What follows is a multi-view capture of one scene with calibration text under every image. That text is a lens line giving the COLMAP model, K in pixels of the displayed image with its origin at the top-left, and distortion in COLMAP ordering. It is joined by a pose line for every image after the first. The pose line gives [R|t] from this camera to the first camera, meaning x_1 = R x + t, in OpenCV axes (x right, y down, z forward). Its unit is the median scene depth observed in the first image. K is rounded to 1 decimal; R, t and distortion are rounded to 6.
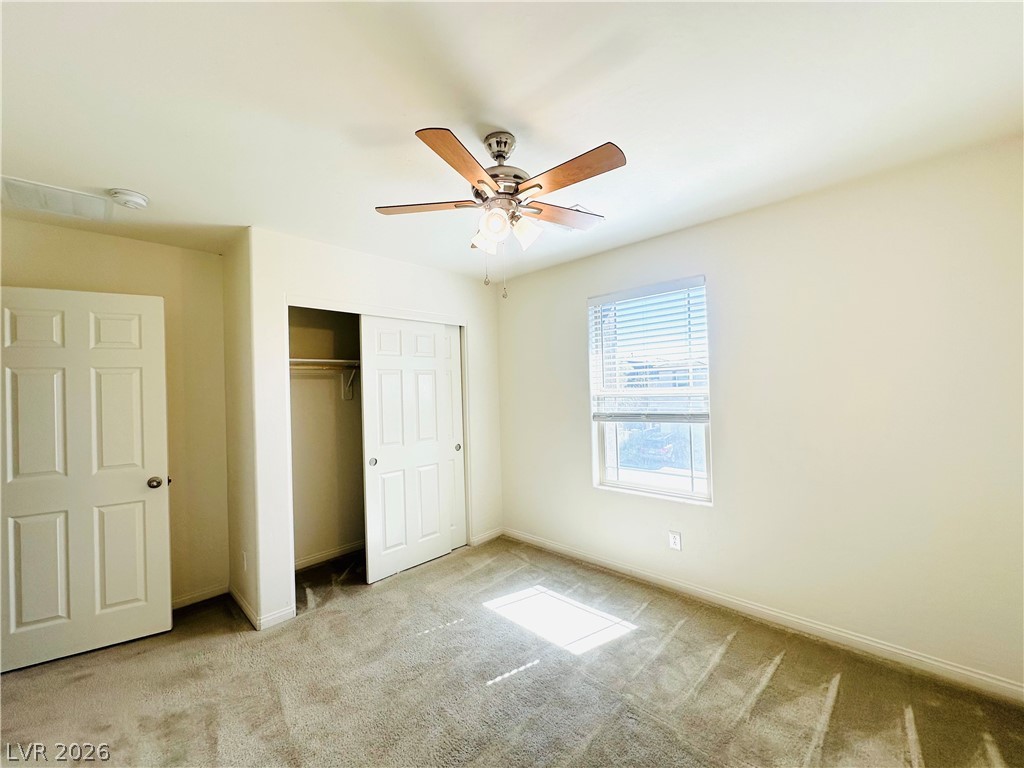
lens RADIAL K [[409.7, 0, 515.1], [0, 409.7, 387.5], [0, 0, 1]] dist [-0.004547, 0.000833]
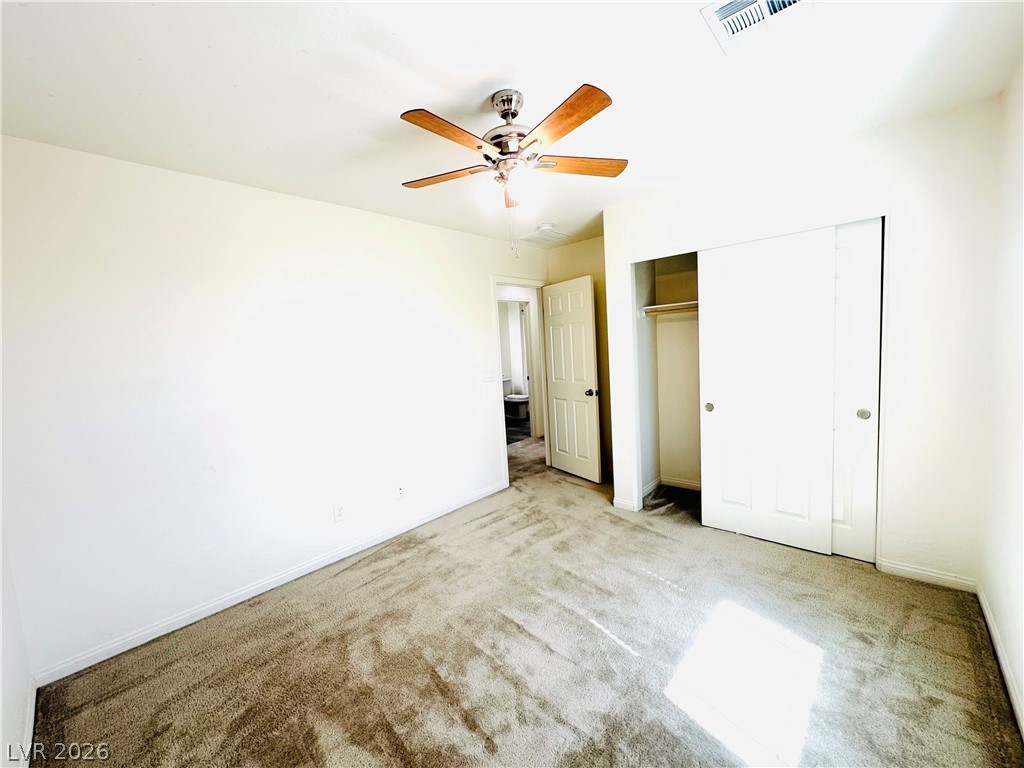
lens RADIAL K [[409.7, 0, 512.6], [0, 409.7, 382.4], [0, 0, 1]] dist [-0.004547, 0.000833]
pose [[0.017266, 0.109332, -0.993855, 0.641788], [0.053171, 0.992497, 0.110106, -0.004030], [0.998436, -0.054746, 0.011323, 0.581335]]
